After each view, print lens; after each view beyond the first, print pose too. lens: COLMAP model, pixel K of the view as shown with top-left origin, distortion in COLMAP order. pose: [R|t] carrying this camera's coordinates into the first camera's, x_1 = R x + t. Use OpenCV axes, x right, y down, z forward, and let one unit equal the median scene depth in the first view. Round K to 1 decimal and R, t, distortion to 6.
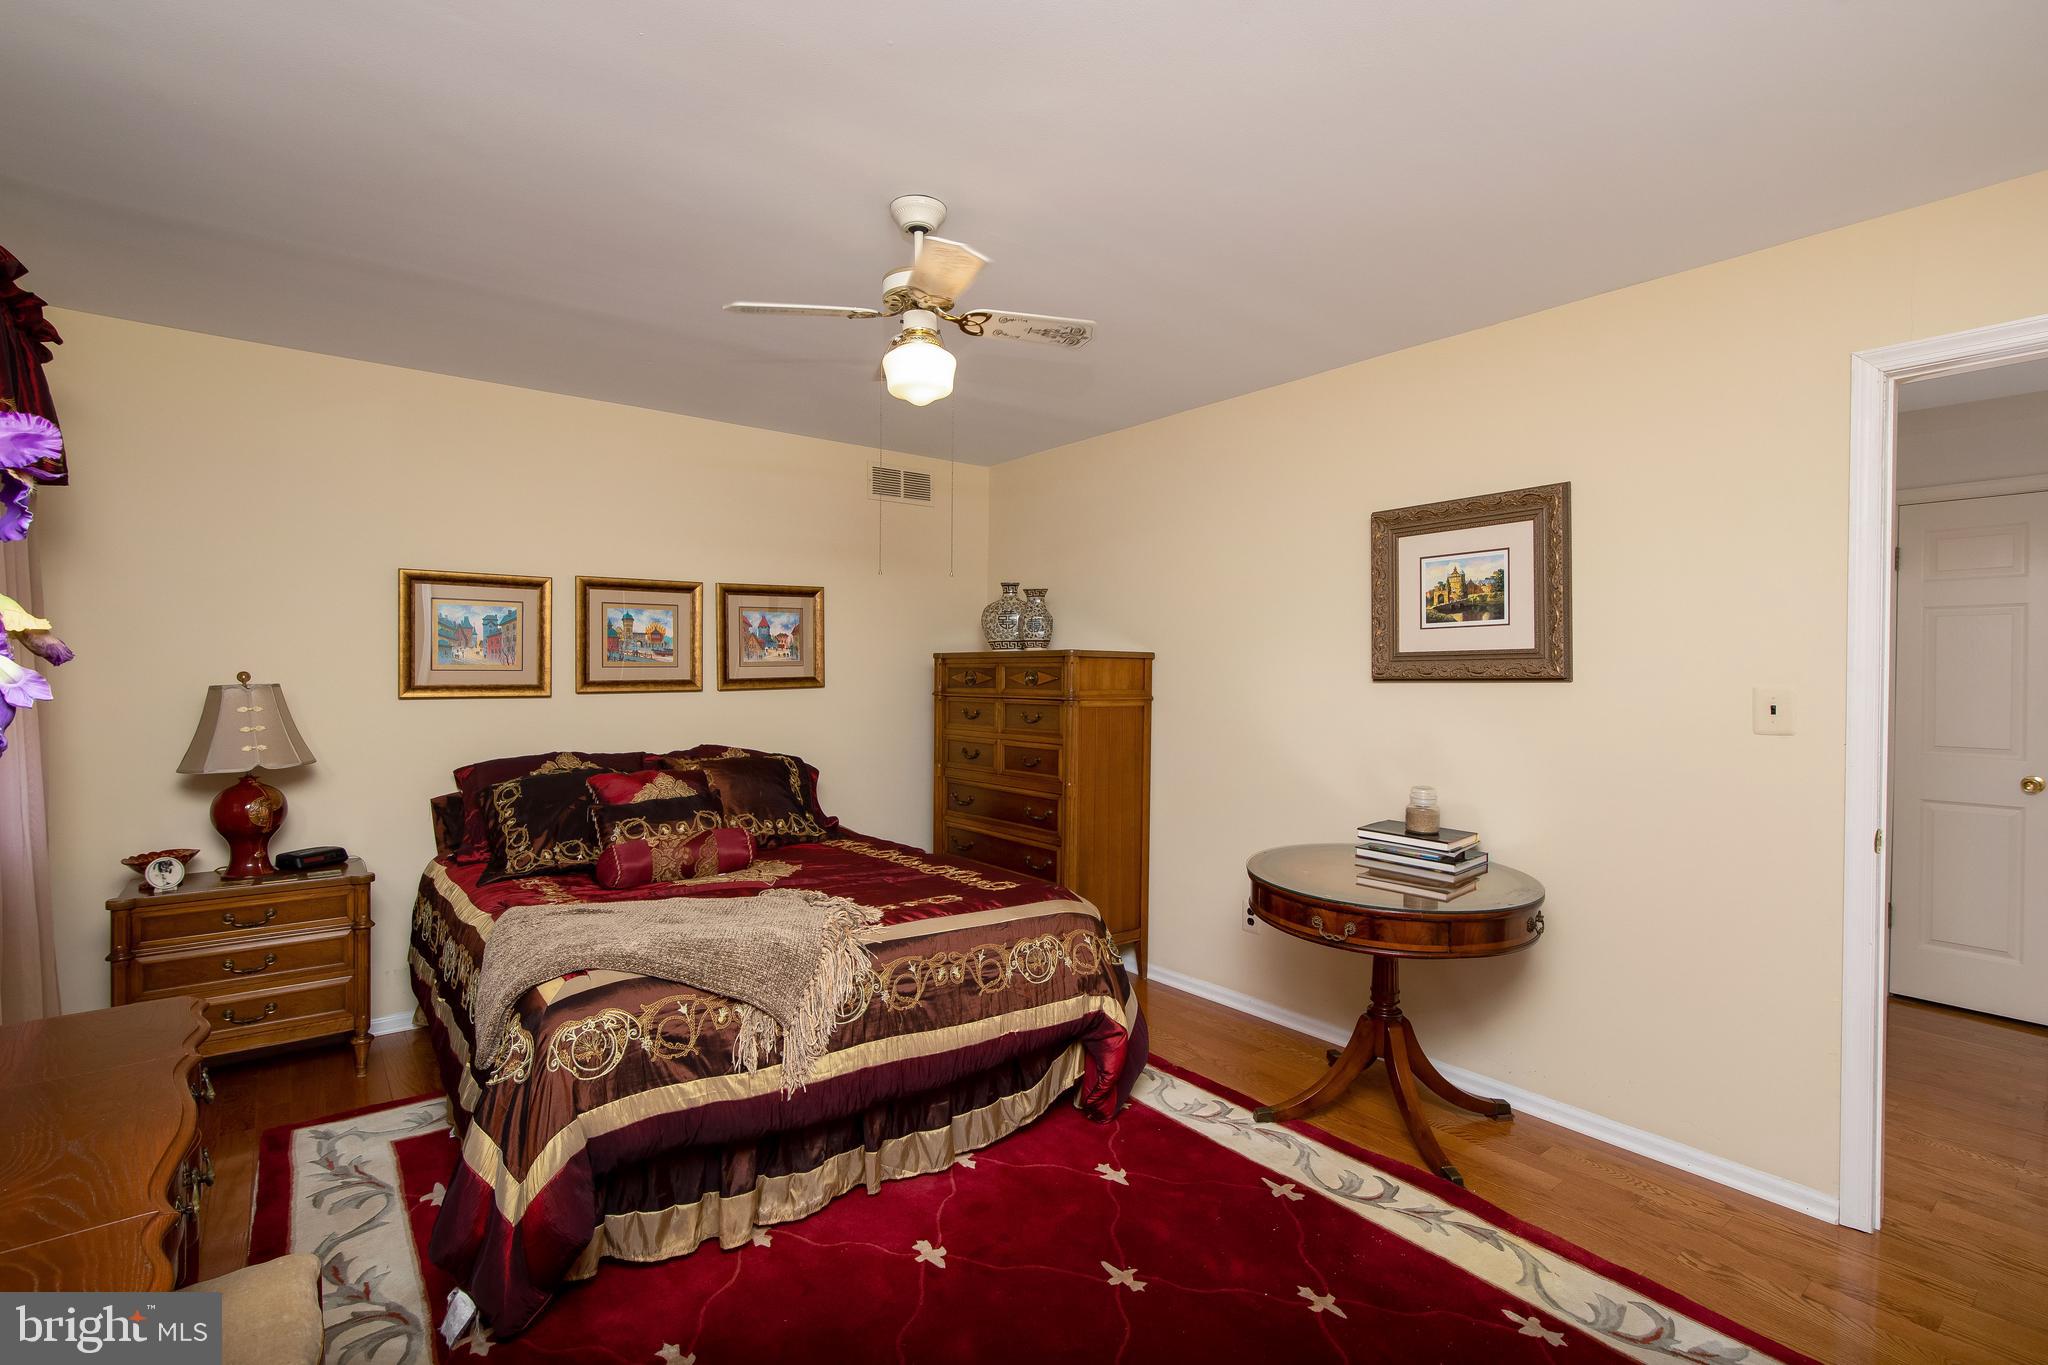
lens RADIAL K [[926.0, 0, 1008.2], [0, 926.0, 664.2], [0, 0, 1]] dist [-0.000282, -0.000302]
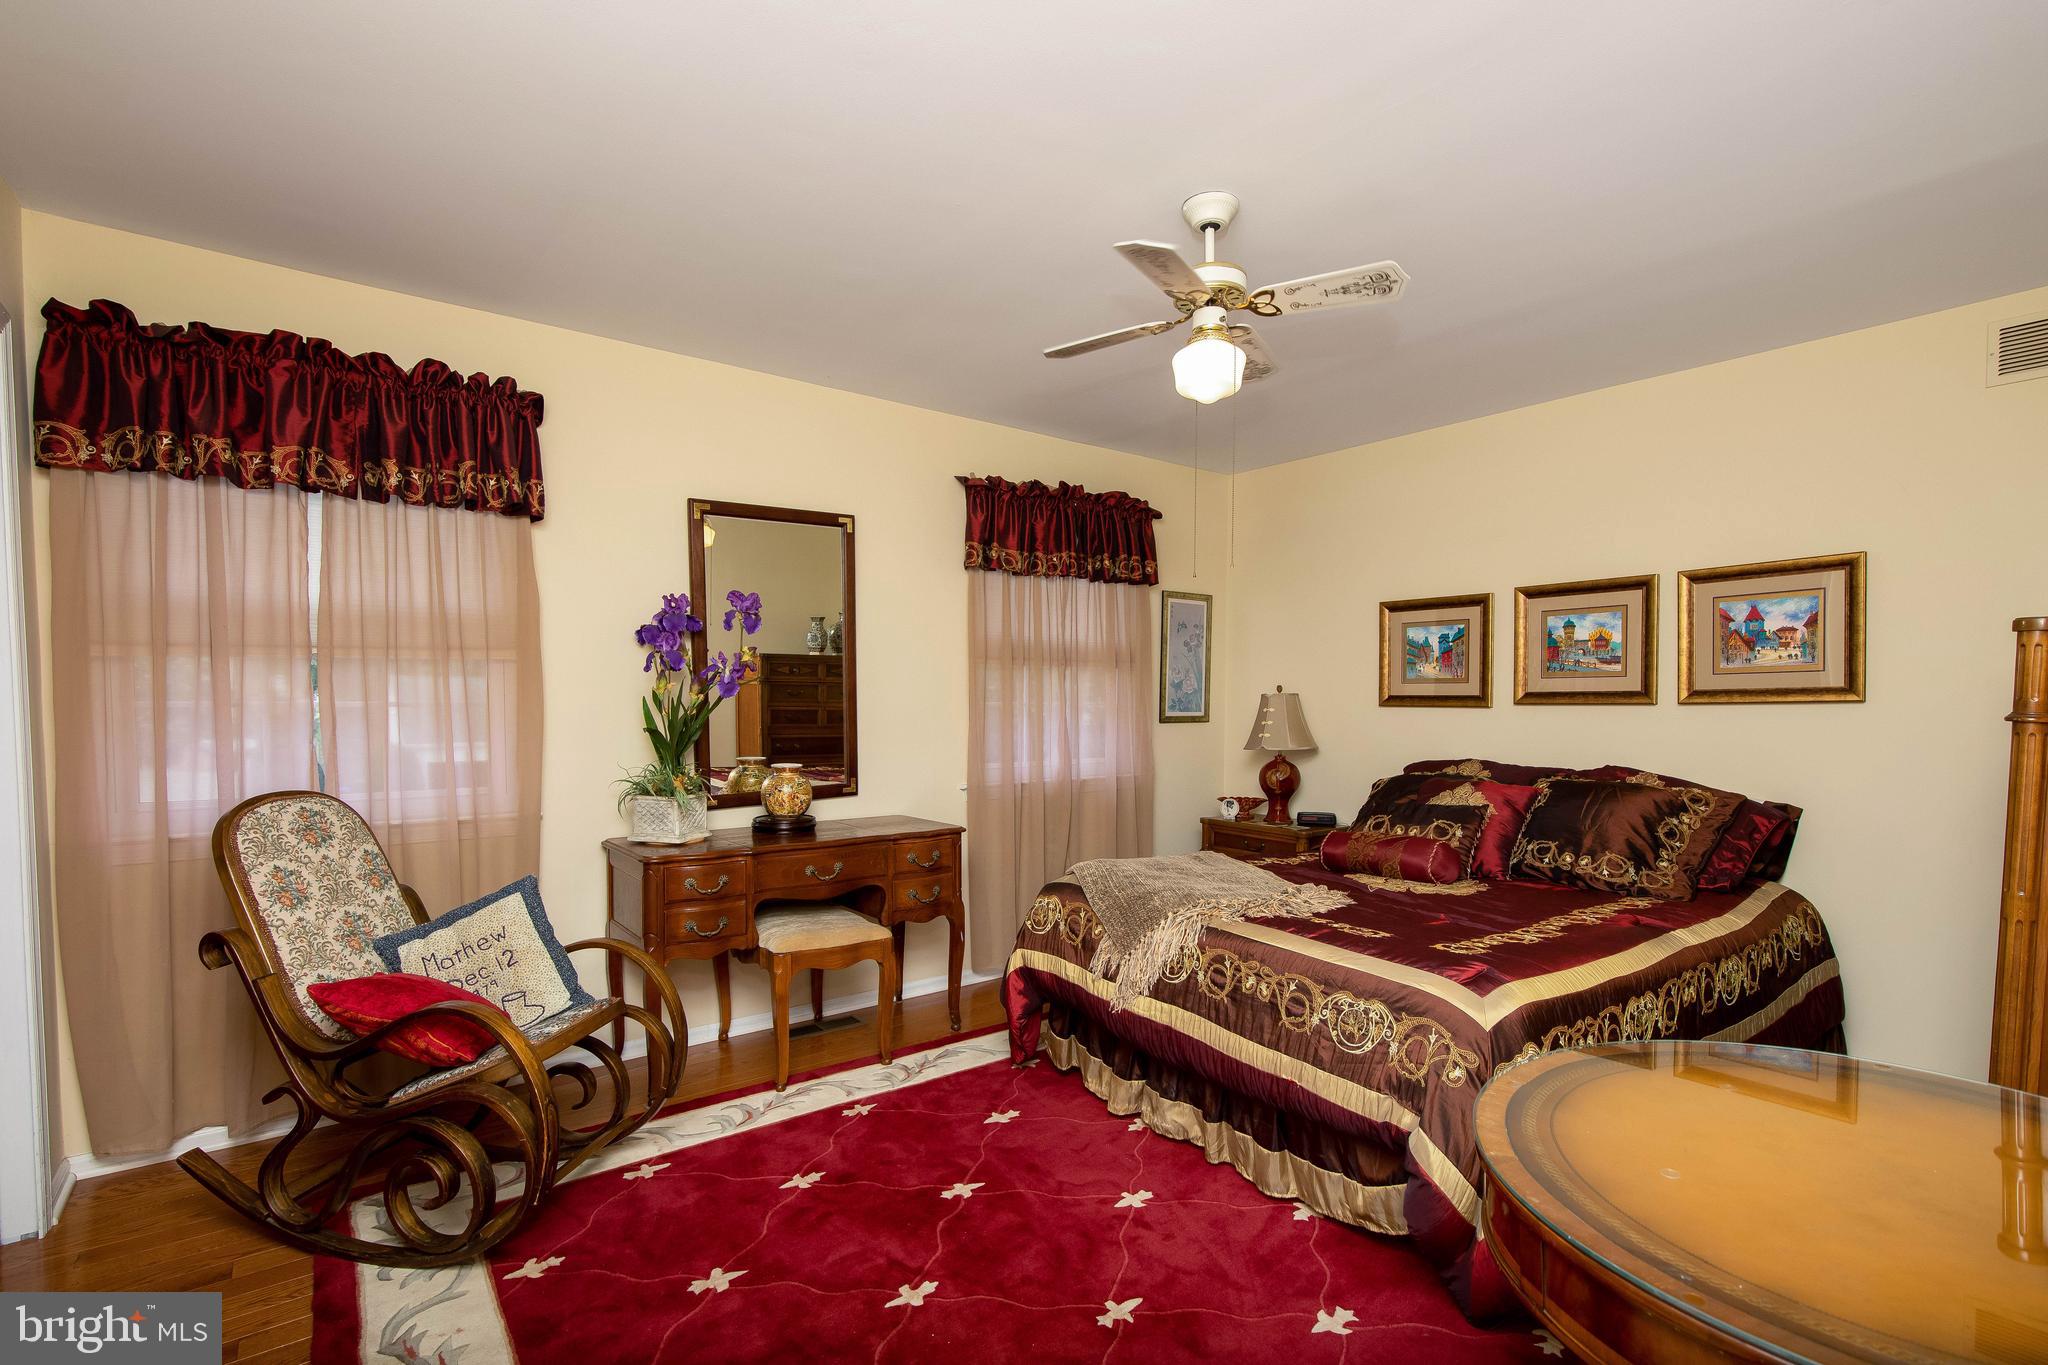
lens RADIAL K [[926.0, 0, 1008.2], [0, 926.0, 664.2], [0, 0, 1]] dist [-0.000282, -0.000302]
pose [[0.004616, -0.037414, -0.999289, 0.674636], [0.006082, 0.999282, -0.037386, 0.027482], [0.999971, -0.005905, 0.004840, 0.554546]]
